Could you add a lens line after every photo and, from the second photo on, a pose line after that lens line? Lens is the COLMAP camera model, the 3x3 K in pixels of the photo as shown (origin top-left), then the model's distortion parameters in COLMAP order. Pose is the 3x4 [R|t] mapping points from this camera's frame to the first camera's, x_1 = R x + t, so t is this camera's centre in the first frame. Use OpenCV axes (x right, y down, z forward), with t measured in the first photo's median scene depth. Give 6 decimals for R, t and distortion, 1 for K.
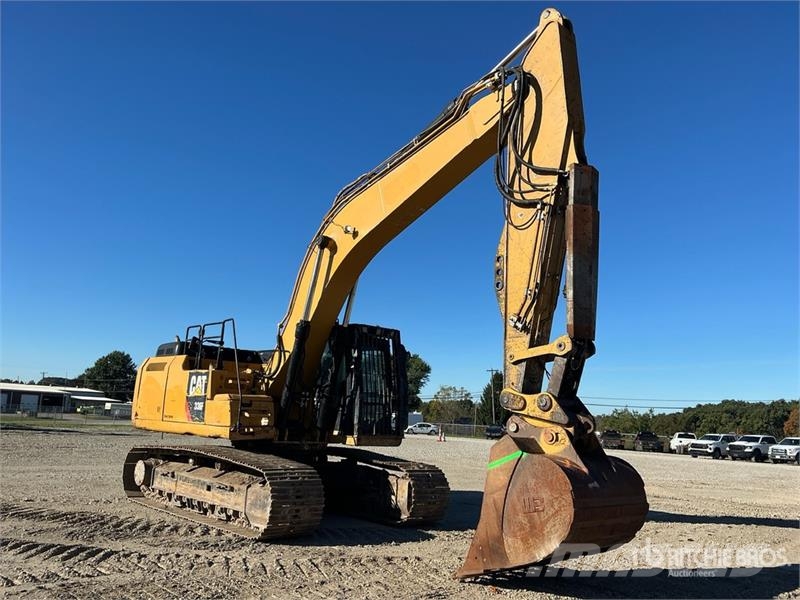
lens RADIAL K [[662.4, 0, 400.0], [0, 662.4, 300.0], [0, 0, 1]] dist [0.175939, -0.391574]
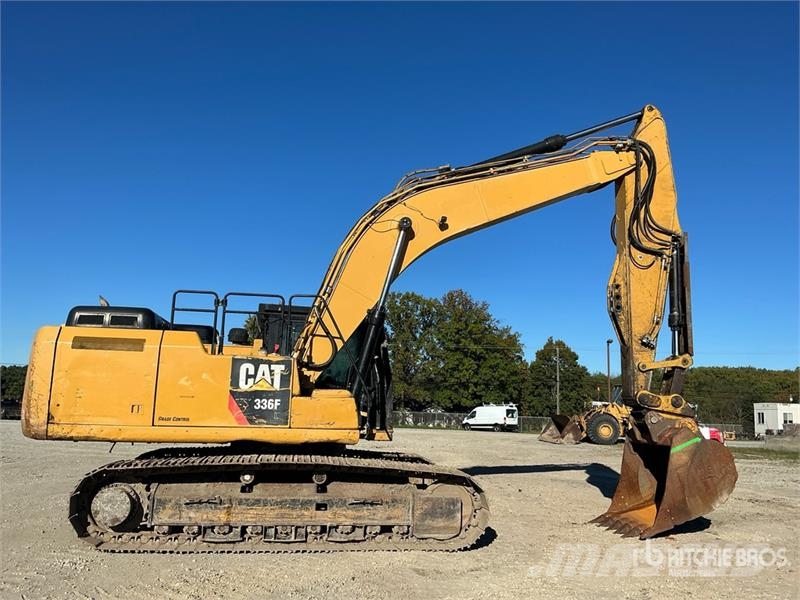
lens RADIAL K [[662.4, 0, 400.0], [0, 662.4, 300.0], [0, 0, 1]] dist [0.175939, -0.391574]
pose [[0.564633, 0.100041, 0.819257, -1.154807], [-0.137420, 0.990166, -0.026201, 0.054551], [-0.813821, -0.097788, 0.572828, 0.619099]]
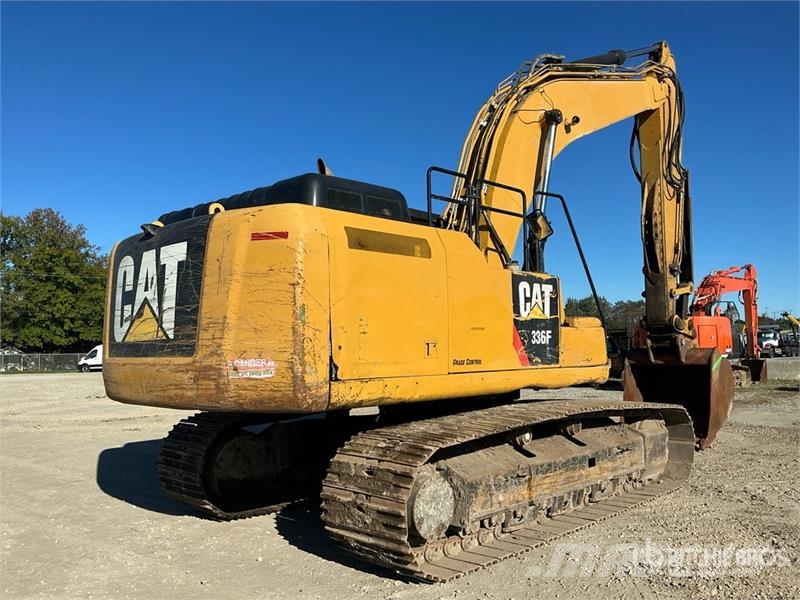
lens RADIAL K [[662.4, 0, 400.0], [0, 662.4, 300.0], [0, 0, 1]] dist [0.175939, -0.391574]
pose [[-0.048137, 0.020042, 0.998640, -1.160379], [-0.155648, 0.987435, -0.027320, 0.219047], [-0.986639, -0.156752, -0.044413, 1.561676]]
